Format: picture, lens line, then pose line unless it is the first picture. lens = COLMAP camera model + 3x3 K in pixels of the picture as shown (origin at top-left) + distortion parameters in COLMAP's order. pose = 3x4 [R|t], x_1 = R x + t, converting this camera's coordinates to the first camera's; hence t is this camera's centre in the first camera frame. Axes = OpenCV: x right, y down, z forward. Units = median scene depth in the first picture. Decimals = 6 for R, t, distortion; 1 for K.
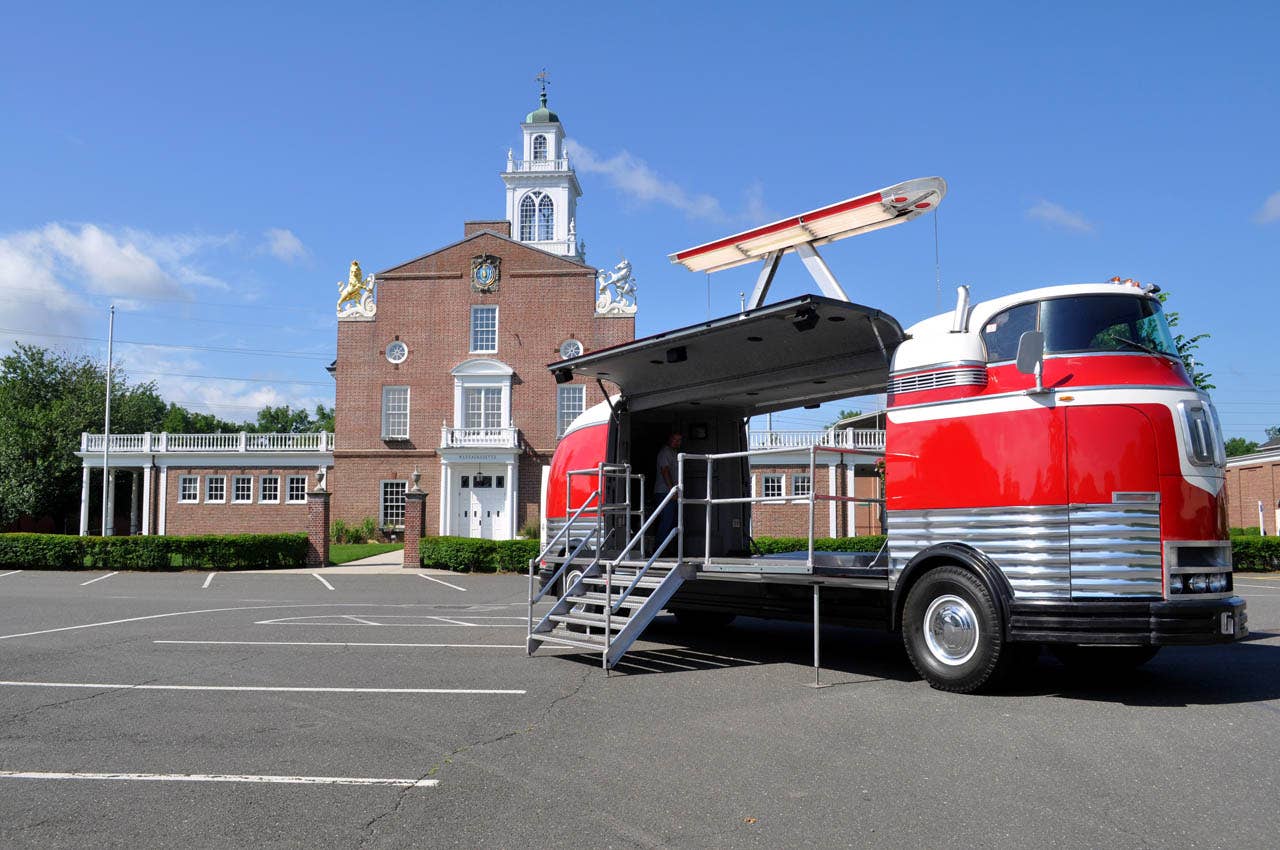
lens RADIAL K [[1074.4, 0, 638.2], [0, 1074.4, 436.9], [0, 0, 1]] dist [-0.077529, 0.008711]
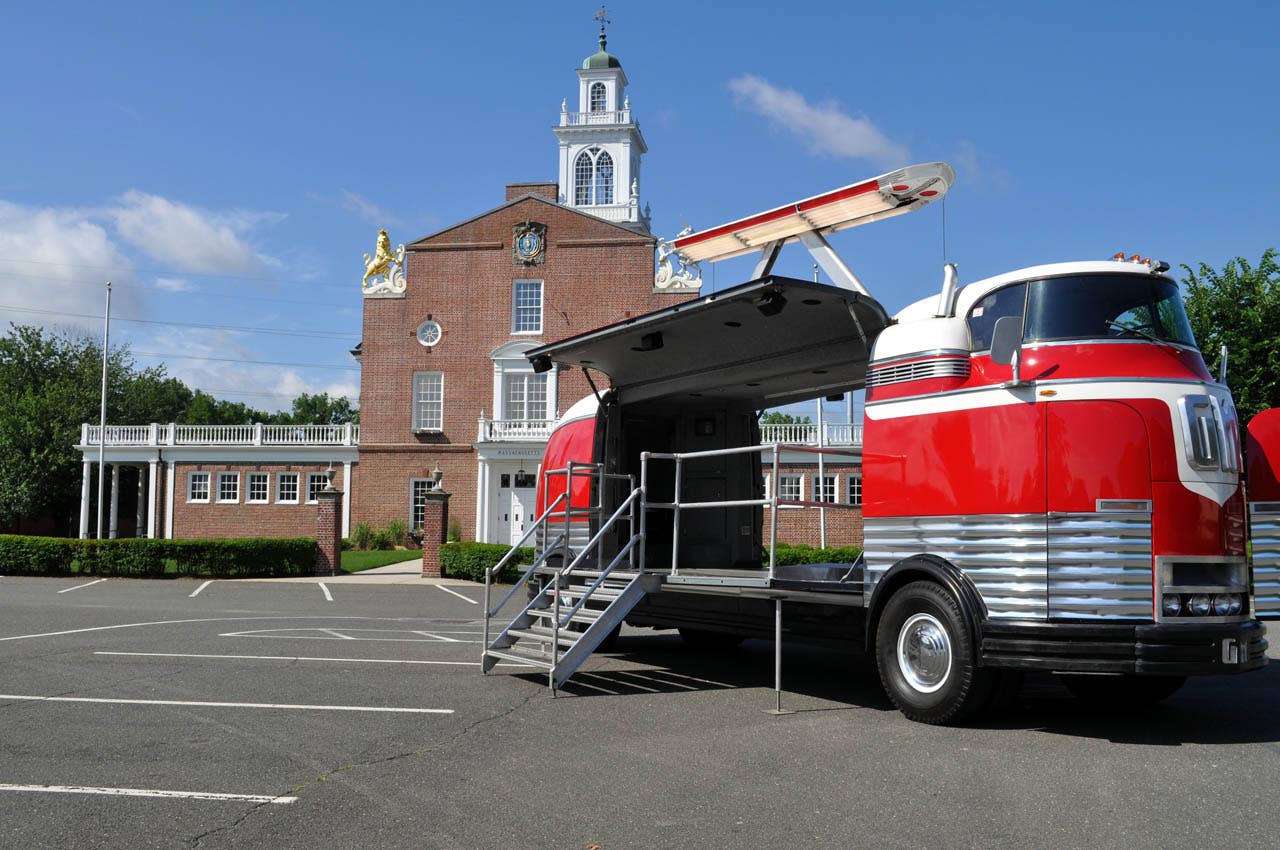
lens RADIAL K [[1245.3, 0, 635.9], [0, 1245.3, 437.5], [0, 0, 1]] dist [-0.062500, -0.001176]
pose [[0.997022, 0.004060, -0.077016, 0.023410], [-0.003561, 0.999972, 0.006622, -0.000753], [0.077041, -0.006328, 0.997008, -0.008363]]
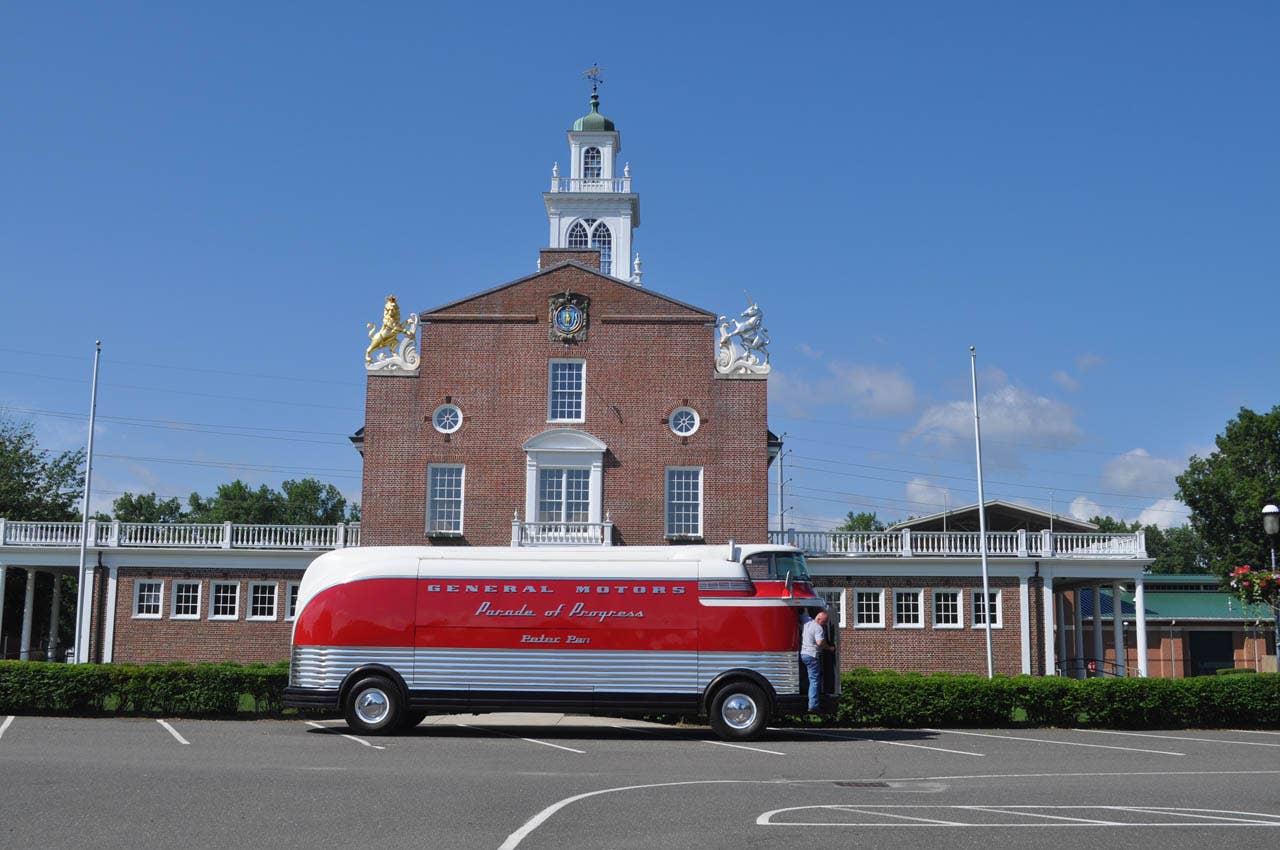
lens RADIAL K [[1327.1, 0, 638.0], [0, 1327.1, 444.2], [0, 0, 1]] dist [-0.055475, -0.003699]
pose [[0.998215, 0.019994, 0.056274, -0.145739], [-0.015806, 0.997140, -0.073908, 0.004914], [-0.057591, 0.072887, 0.995676, 0.073314]]
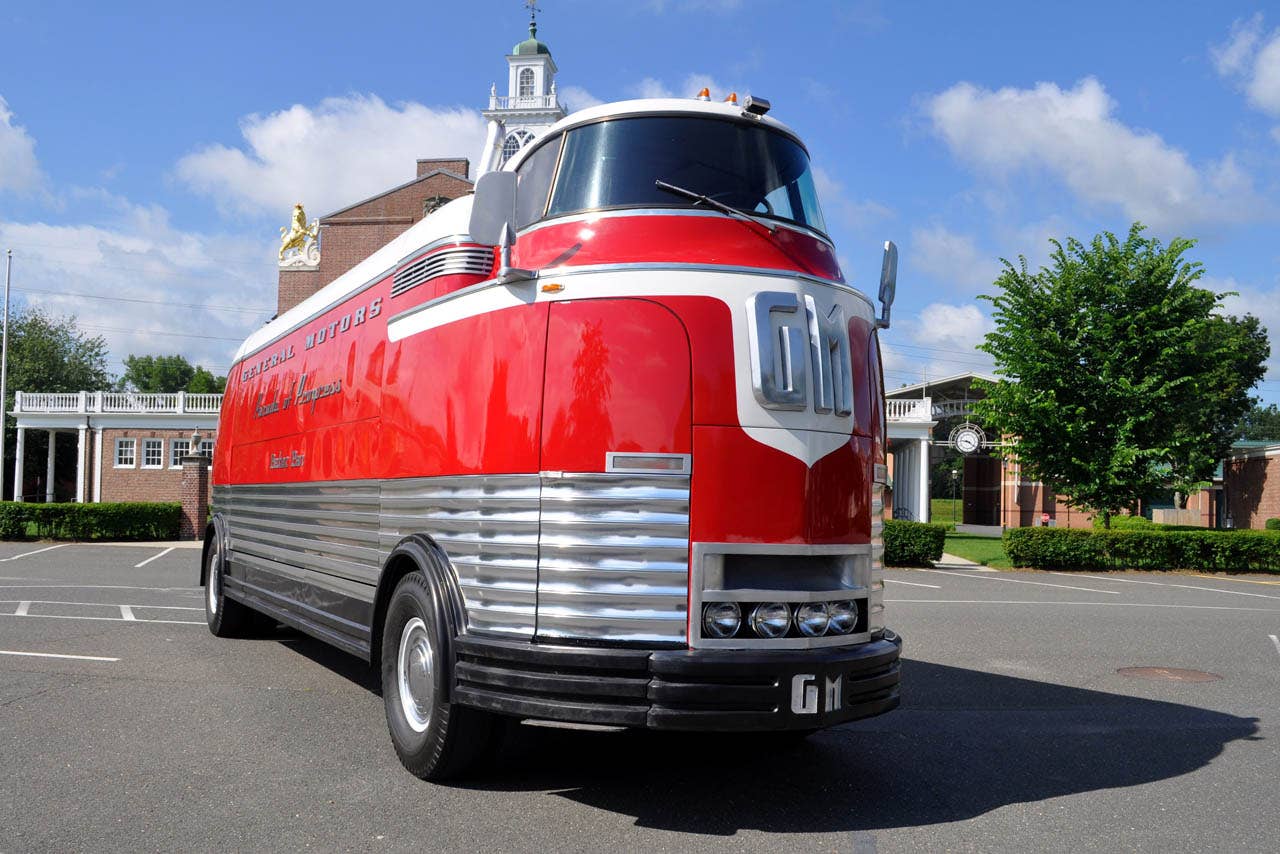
lens RADIAL K [[1122.9, 0, 635.2], [0, 1122.9, 480.2], [0, 0, 1]] dist [-0.085436, 0.004977]
pose [[0.998166, 0.019717, -0.057238, 0.080036], [-0.016056, 0.997838, 0.063723, 0.004587], [0.058371, -0.062687, 0.996325, 0.065499]]
